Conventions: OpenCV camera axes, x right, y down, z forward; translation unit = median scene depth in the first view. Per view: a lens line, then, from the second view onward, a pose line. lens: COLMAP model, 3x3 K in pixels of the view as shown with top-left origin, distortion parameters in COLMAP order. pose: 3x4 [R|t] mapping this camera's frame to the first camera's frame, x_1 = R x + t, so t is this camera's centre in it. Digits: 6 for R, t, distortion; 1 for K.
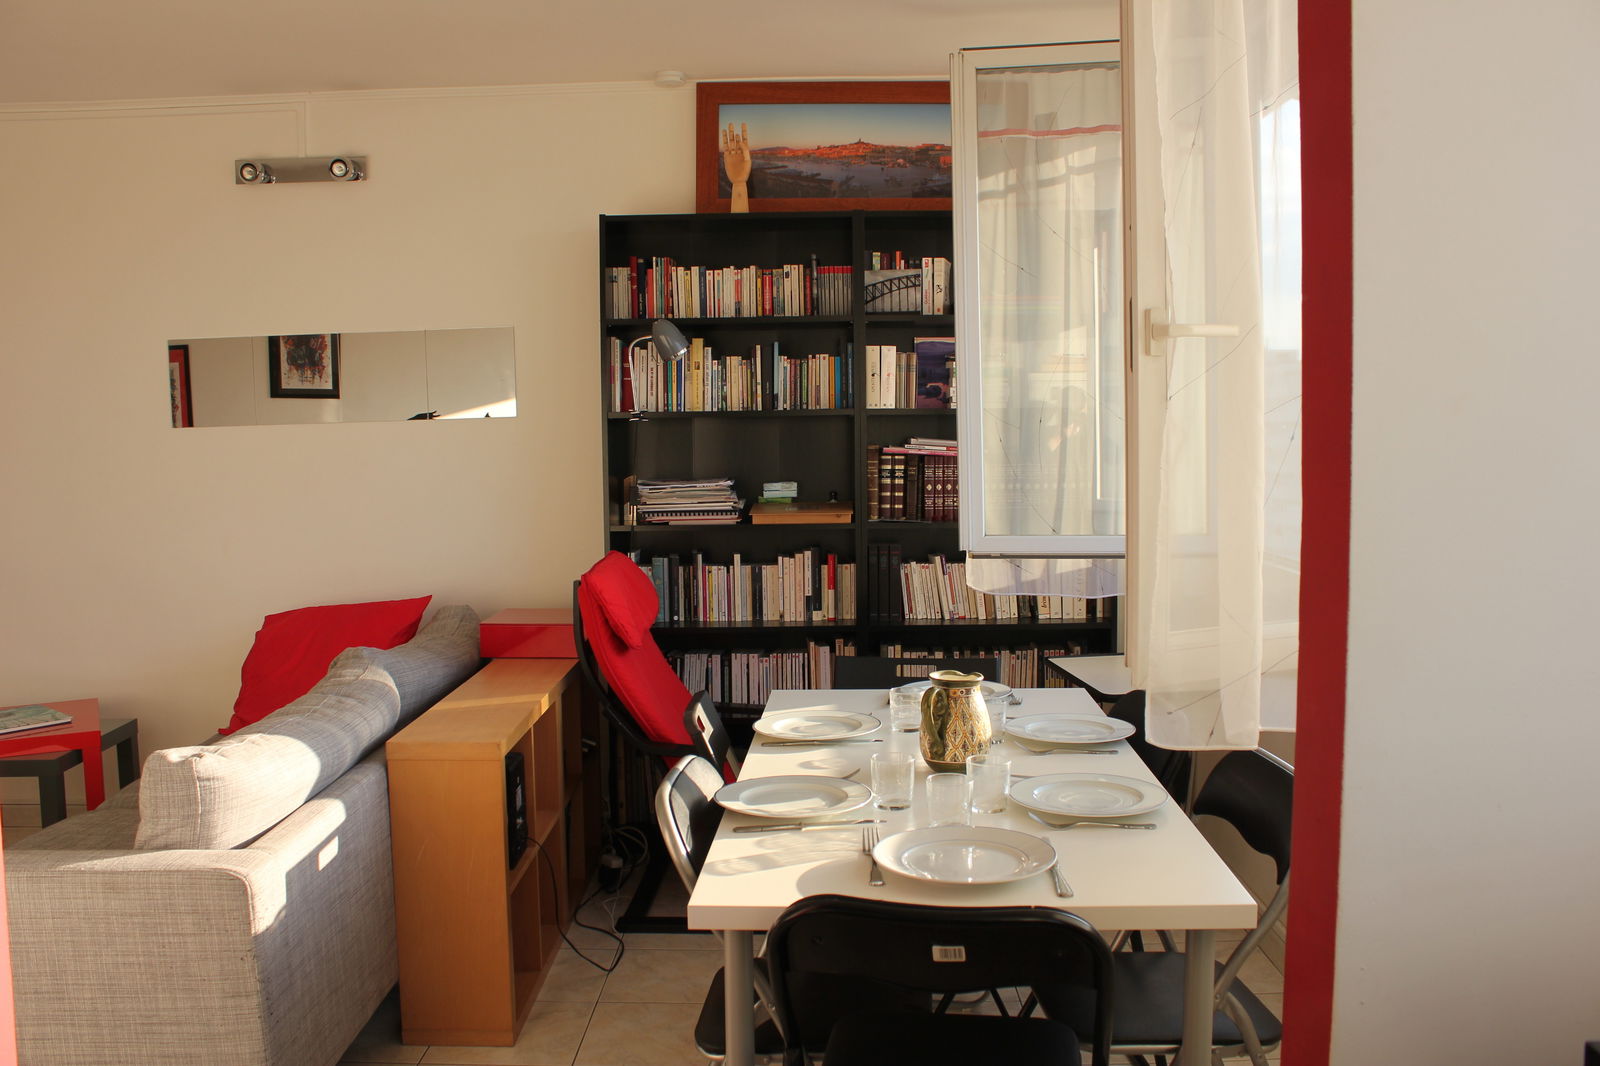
lens RADIAL K [[1331.9, 0, 800.0], [0, 1331.9, 533.0], [0, 0, 1]] dist [-0.142572, -0.000042]
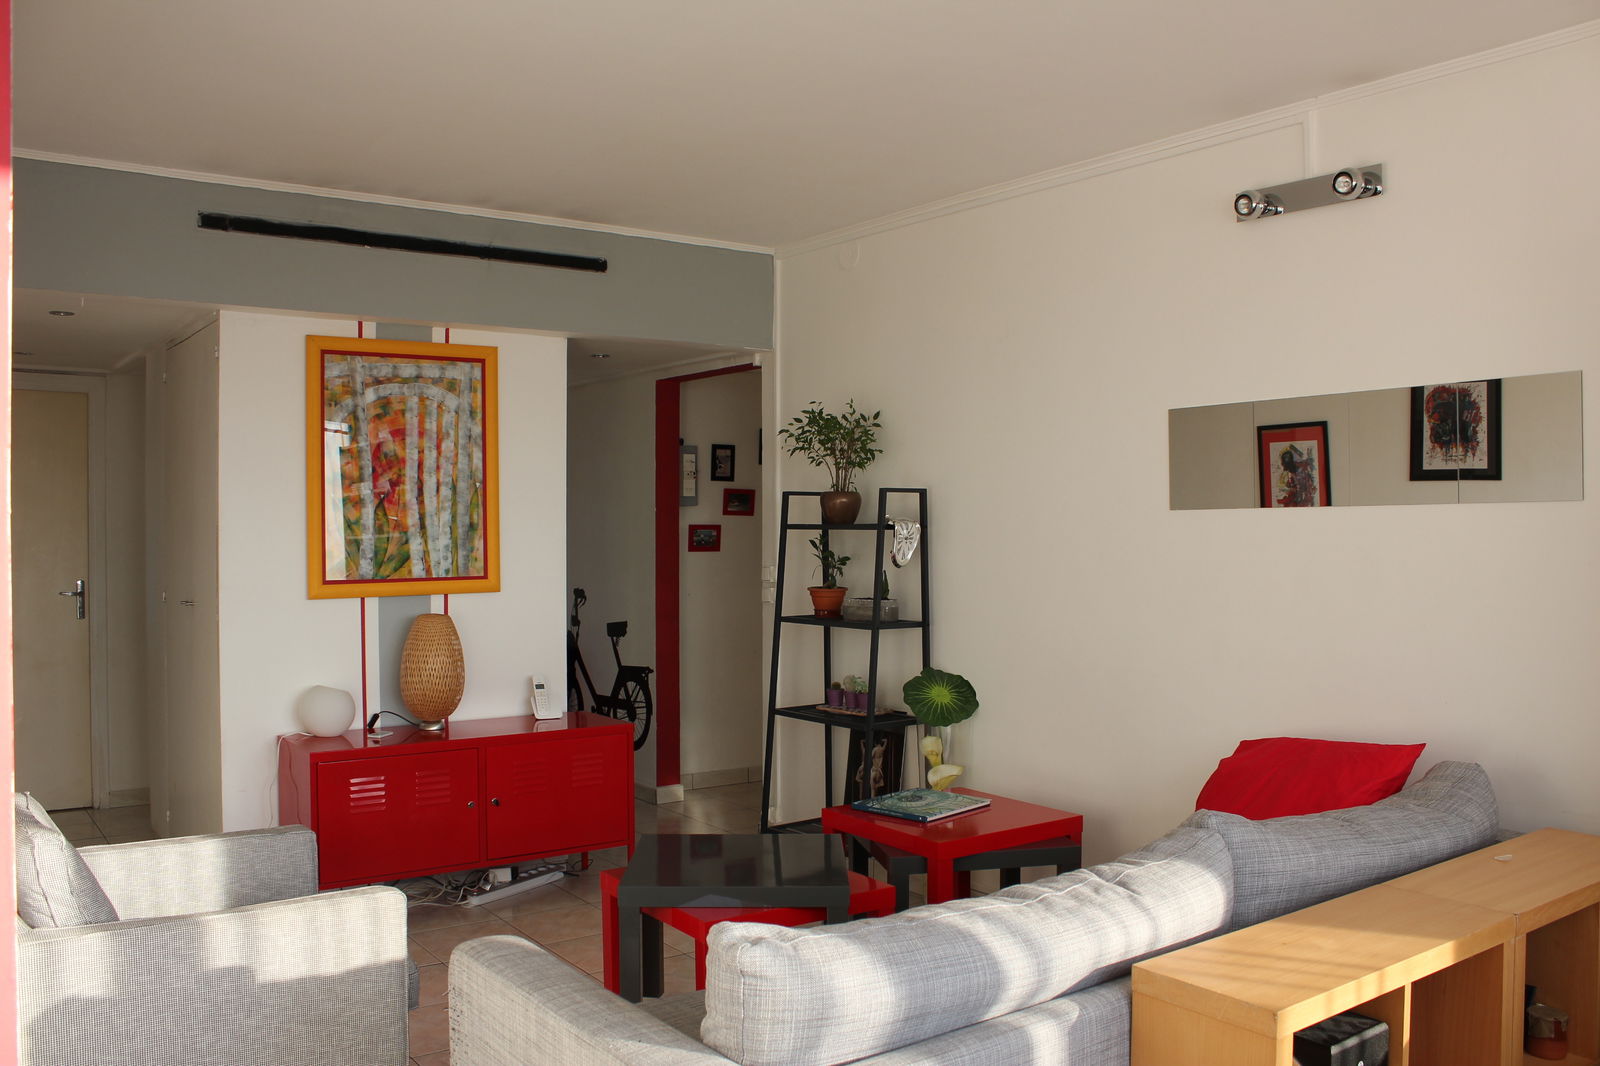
lens RADIAL K [[1331.9, 0, 800.0], [0, 1331.9, 533.0], [0, 0, 1]] dist [-0.142572, -0.000042]
pose [[0.578623, 0.001733, -0.815594, 0.088584], [-0.059040, 0.997463, -0.039766, -0.018395], [0.813456, 0.071162, 0.577257, 0.288445]]
